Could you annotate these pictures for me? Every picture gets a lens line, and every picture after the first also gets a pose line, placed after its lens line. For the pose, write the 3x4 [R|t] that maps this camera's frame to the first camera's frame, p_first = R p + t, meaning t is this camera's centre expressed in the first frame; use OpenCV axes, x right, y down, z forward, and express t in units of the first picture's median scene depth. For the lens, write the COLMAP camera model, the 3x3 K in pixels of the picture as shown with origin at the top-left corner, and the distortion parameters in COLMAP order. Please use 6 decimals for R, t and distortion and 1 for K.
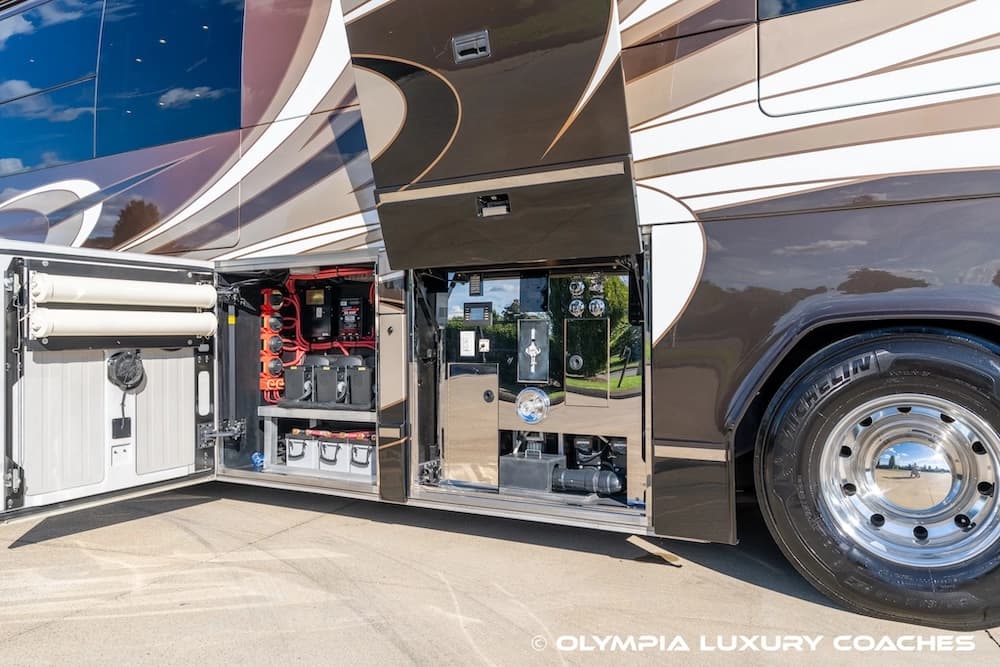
lens RADIAL K [[736.9, 0, 500.0], [0, 736.9, 333.5], [0, 0, 1]] dist [0.008343, 0.002455]
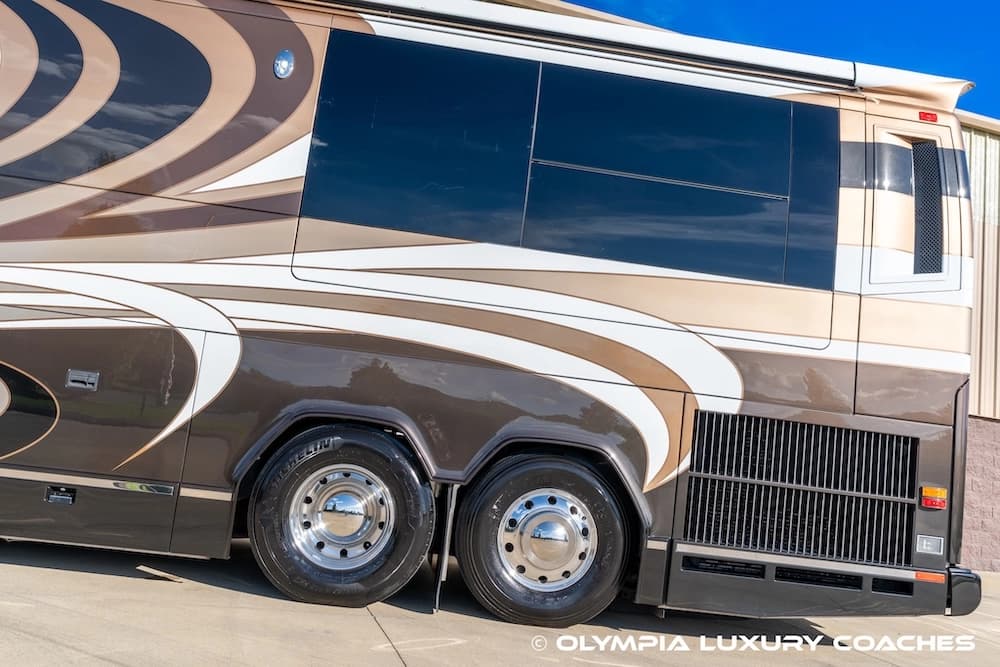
lens RADIAL K [[803.3, 0, 500.0], [0, 803.3, 333.5], [0, 0, 1]] dist [0.006963, 0.004013]
pose [[0.808073, 0.179198, 0.561165, -0.219300], [-0.128386, 0.983283, -0.129118, -0.017061], [-0.574921, 0.032291, 0.817571, -0.630907]]
